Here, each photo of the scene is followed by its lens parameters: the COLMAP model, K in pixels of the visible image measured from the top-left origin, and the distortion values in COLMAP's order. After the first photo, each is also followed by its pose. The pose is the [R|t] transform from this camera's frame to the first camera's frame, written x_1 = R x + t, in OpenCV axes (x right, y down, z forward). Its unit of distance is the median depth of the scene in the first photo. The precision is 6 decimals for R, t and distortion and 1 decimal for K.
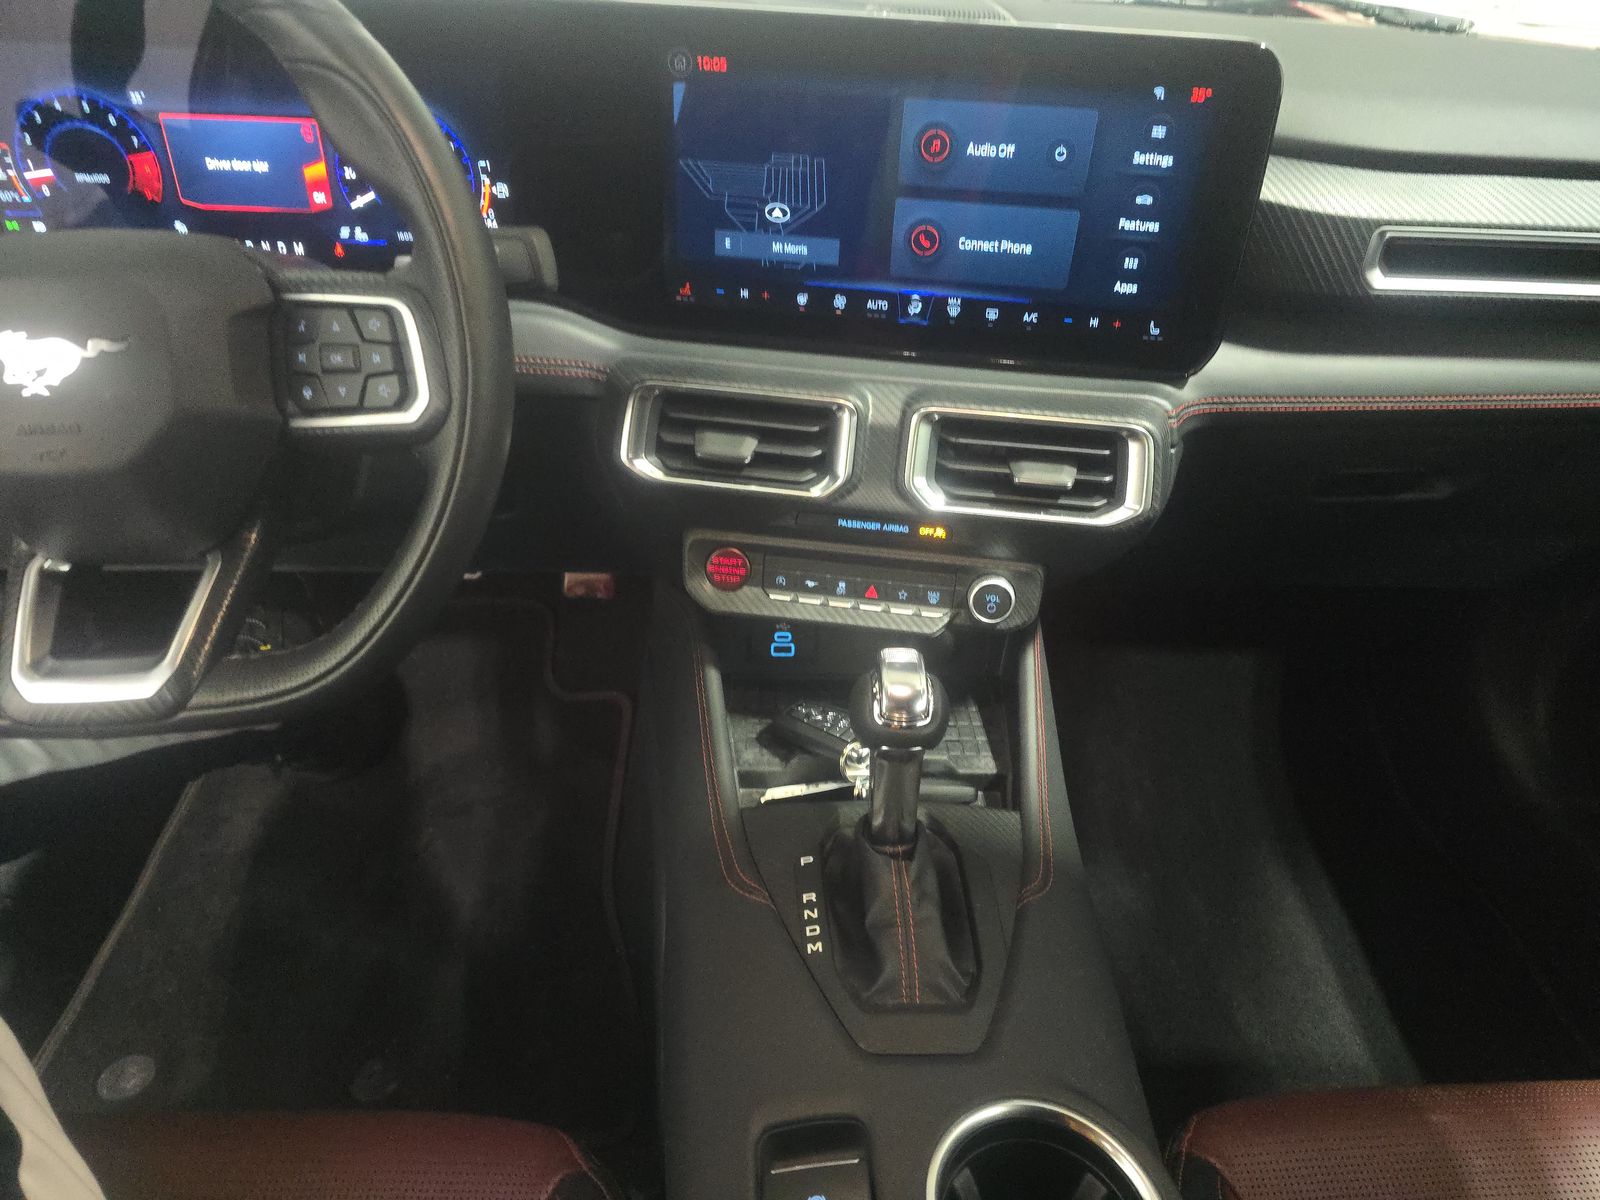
lens RADIAL K [[1064.5, 0, 793.4], [0, 1064.5, 606.2], [0, 0, 1]] dist [0.030772, -0.031722]
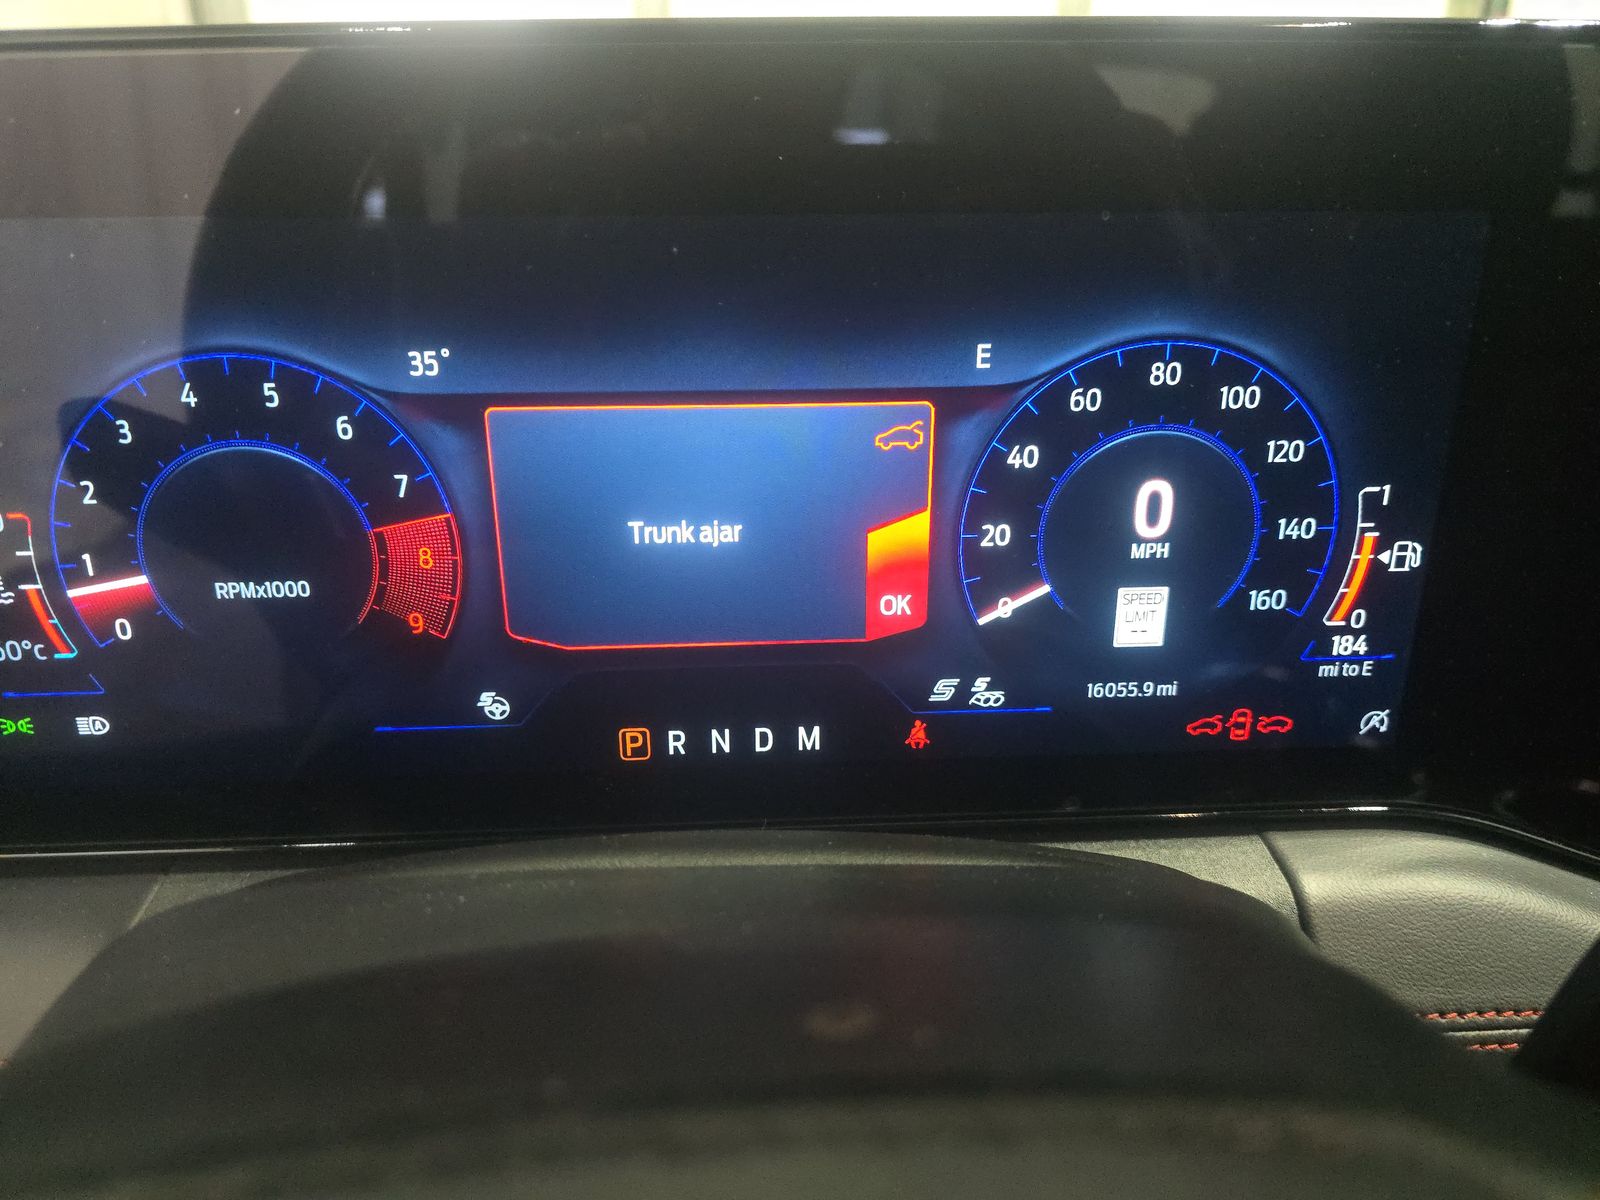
lens RADIAL K [[1064.5, 0, 797.4], [0, 1064.5, 596.1], [0, 0, 1]] dist [0.030772, -0.031722]
pose [[0.998674, -0.051203, -0.005342, -0.471551], [0.048245, 0.967059, -0.249939, -0.297011], [0.017964, 0.249349, 0.968247, 0.656841]]
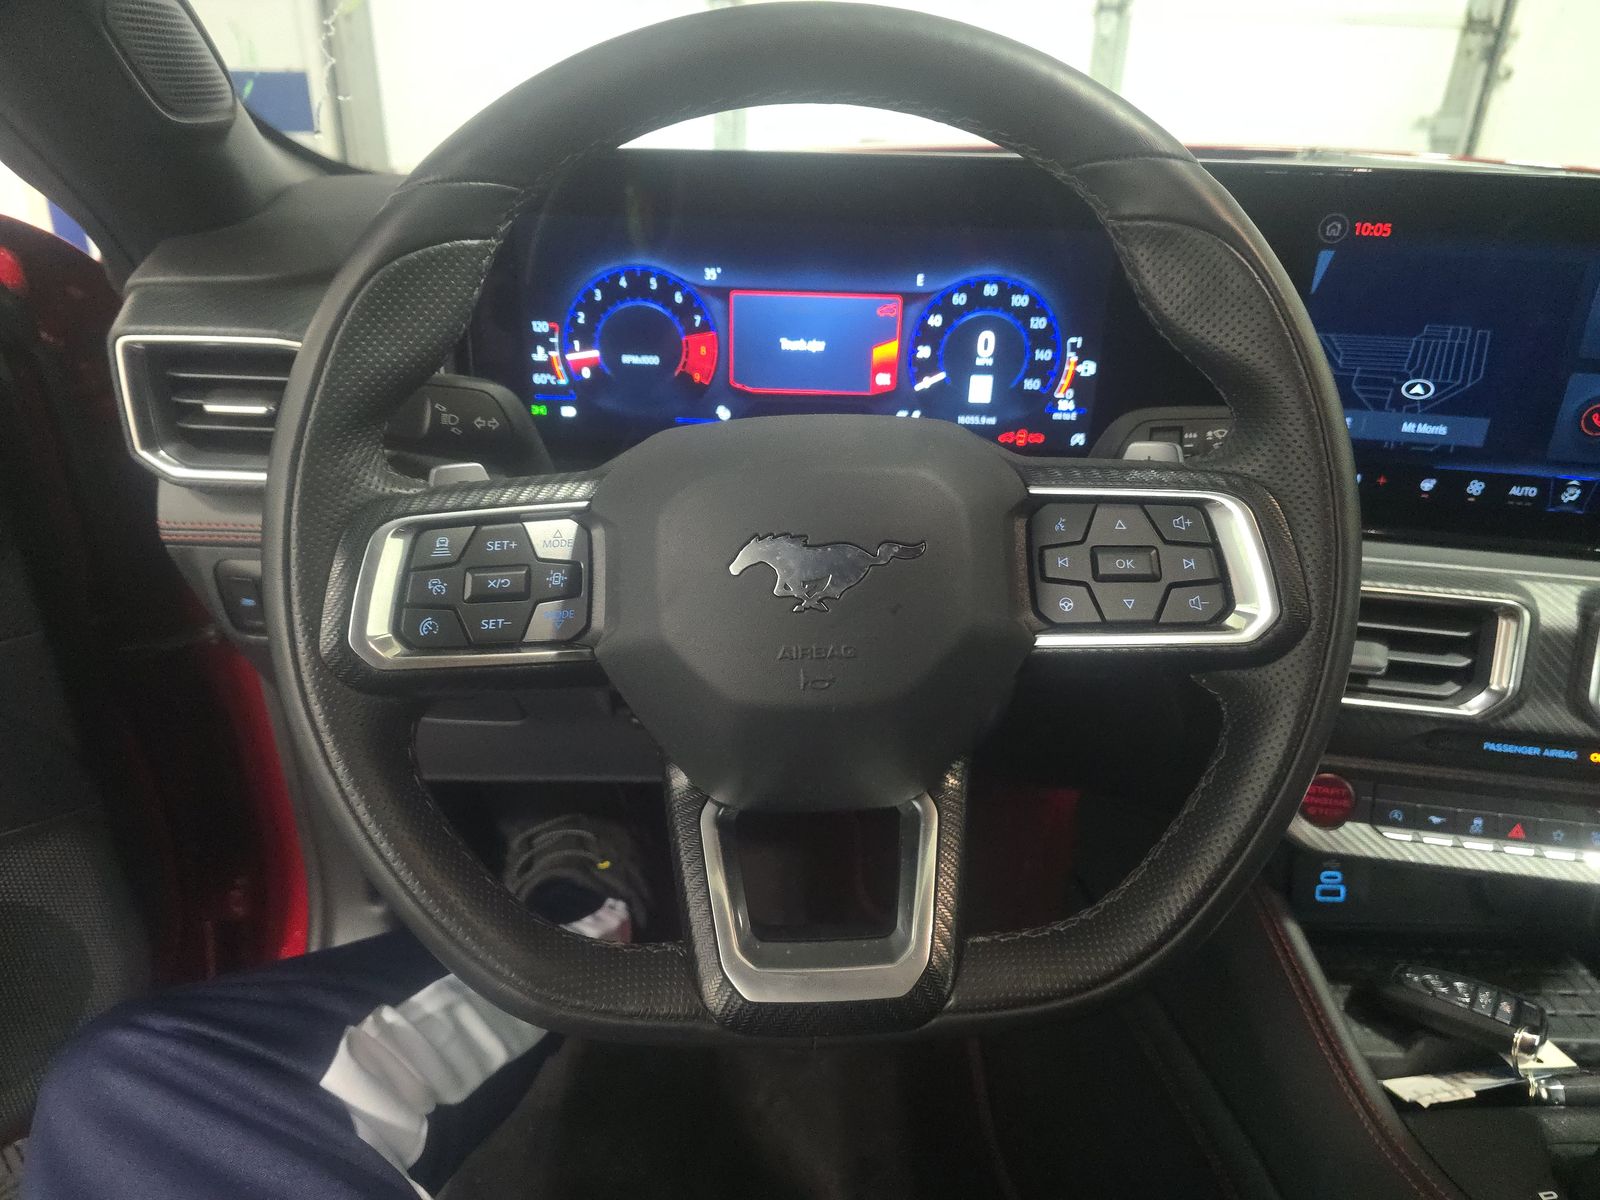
lens RADIAL K [[1064.5, 0, 791.8], [0, 1064.5, 593.6], [0, 0, 1]] dist [0.030772, -0.031722]
pose [[0.999527, -0.000309, -0.030743, -0.489801], [-0.004952, 0.985278, -0.170886, -0.053014], [0.030344, 0.170958, 0.984811, 0.154097]]
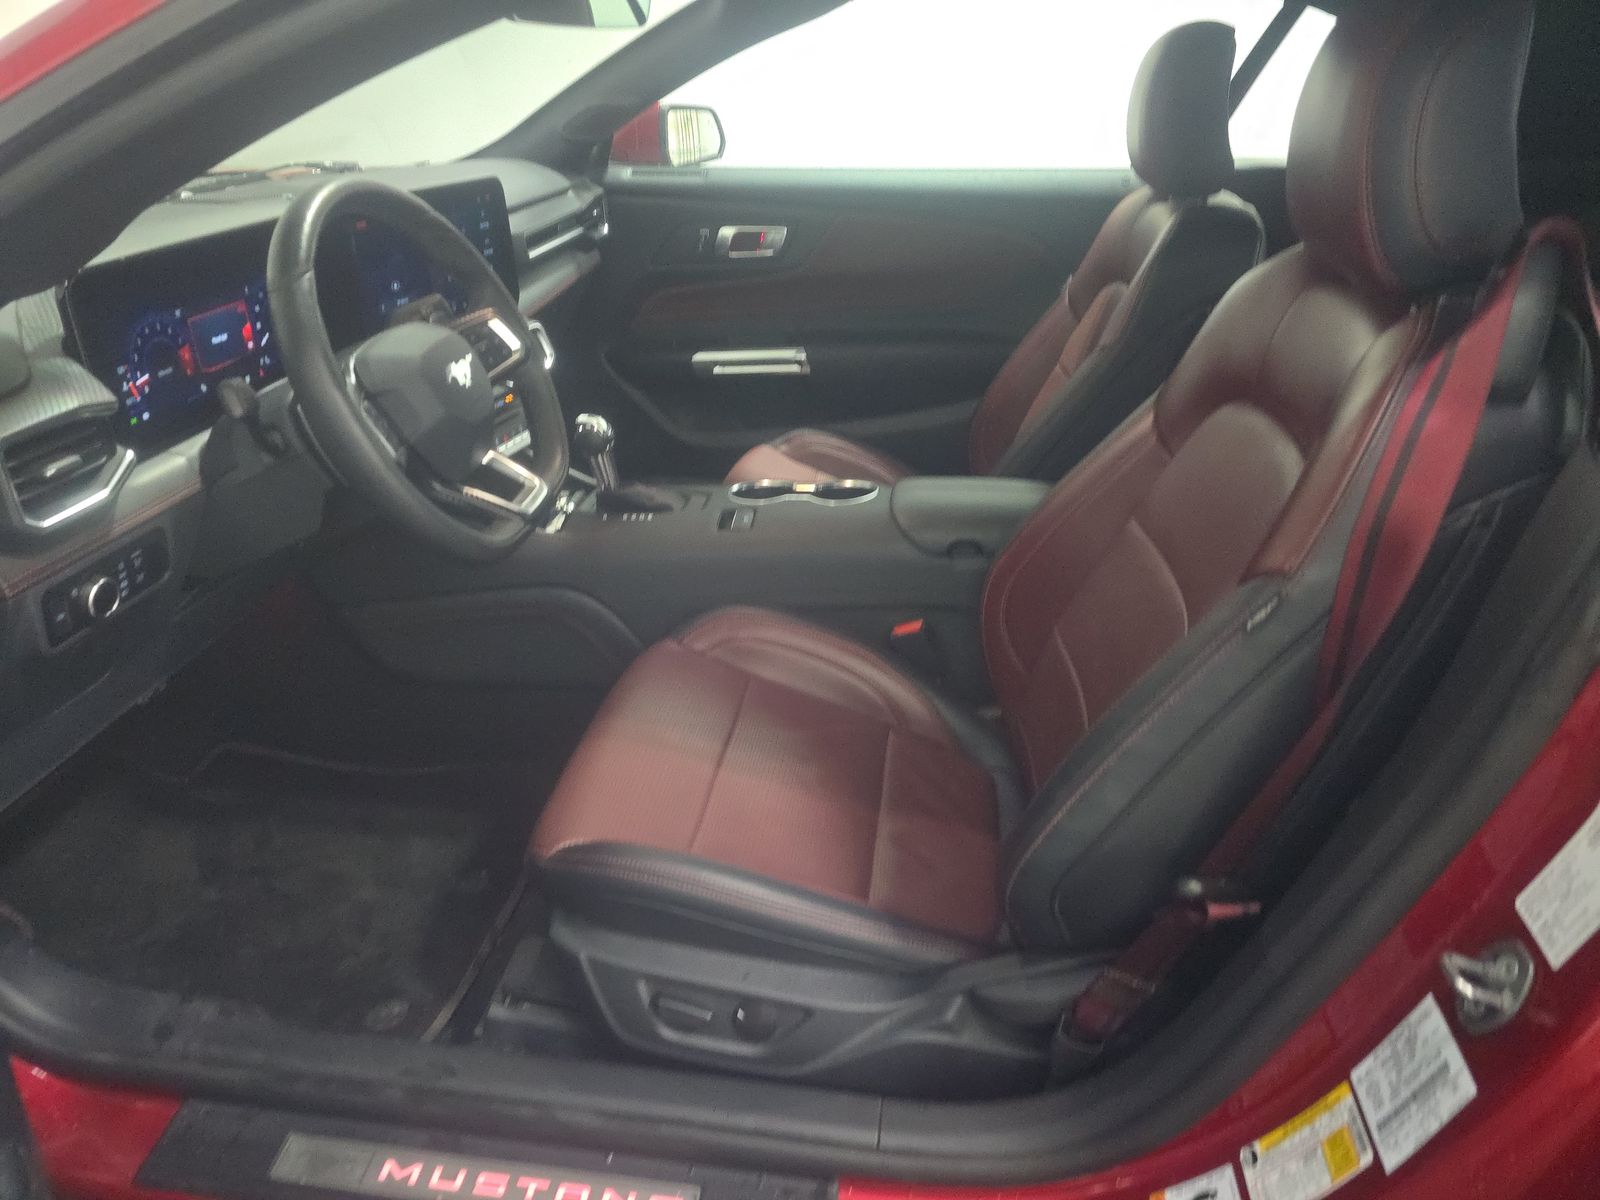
lens RADIAL K [[1064.5, 0, 805.9], [0, 1064.5, 599.0], [0, 0, 1]] dist [0.030772, -0.031722]
pose [[0.164540, -0.488252, 0.857051, -1.937296], [0.570008, 0.756187, 0.321359, -0.121528], [-0.804995, 0.435649, 0.402731, -0.210706]]
